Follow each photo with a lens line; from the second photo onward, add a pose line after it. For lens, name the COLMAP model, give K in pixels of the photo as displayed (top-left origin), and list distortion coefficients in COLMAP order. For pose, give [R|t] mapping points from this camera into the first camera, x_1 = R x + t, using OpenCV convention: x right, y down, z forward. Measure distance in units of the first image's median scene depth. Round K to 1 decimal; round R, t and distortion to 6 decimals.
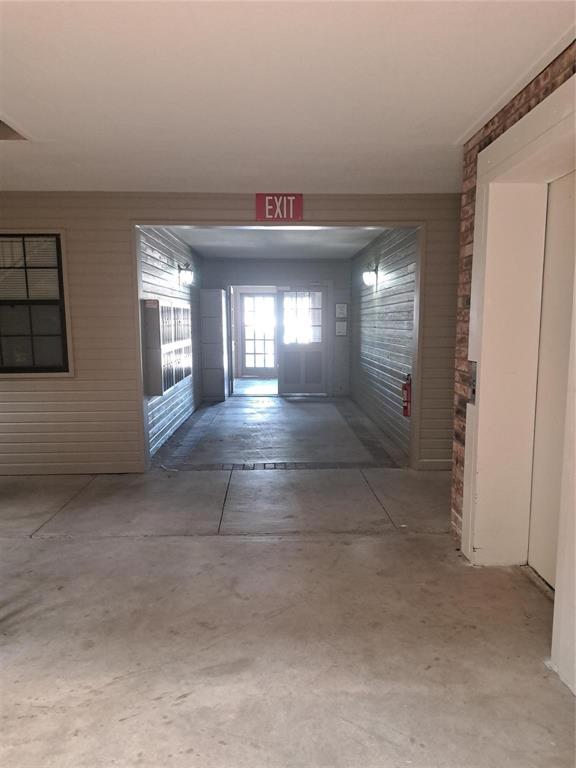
lens RADIAL K [[553.3, 0, 288.3], [0, 553.3, 385.4], [0, 0, 1]] dist [0.012133, 0.001058]
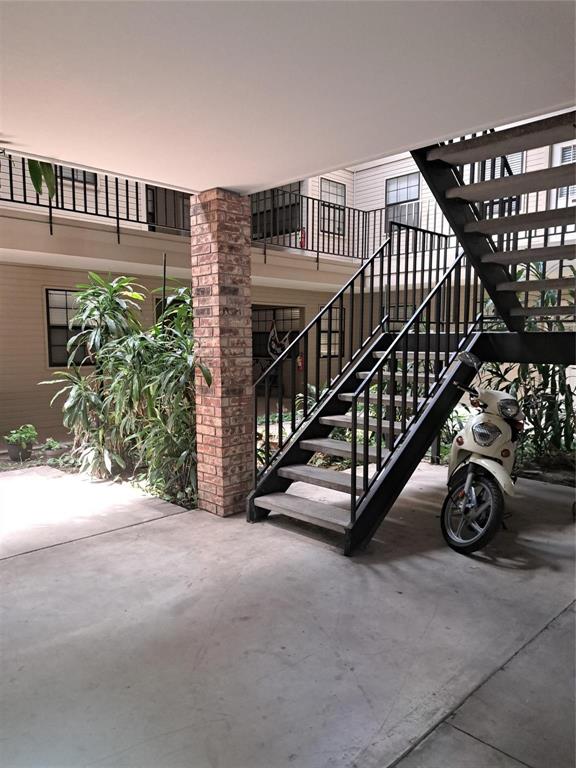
lens RADIAL K [[553.3, 0, 287.6], [0, 553.3, 385.7], [0, 0, 1]] dist [0.012133, 0.001058]
pose [[-0.723376, 0.068867, -0.687011, 0.544790], [-0.083119, 0.979091, 0.185664, -0.244070], [0.685433, 0.191409, -0.702527, 1.879555]]
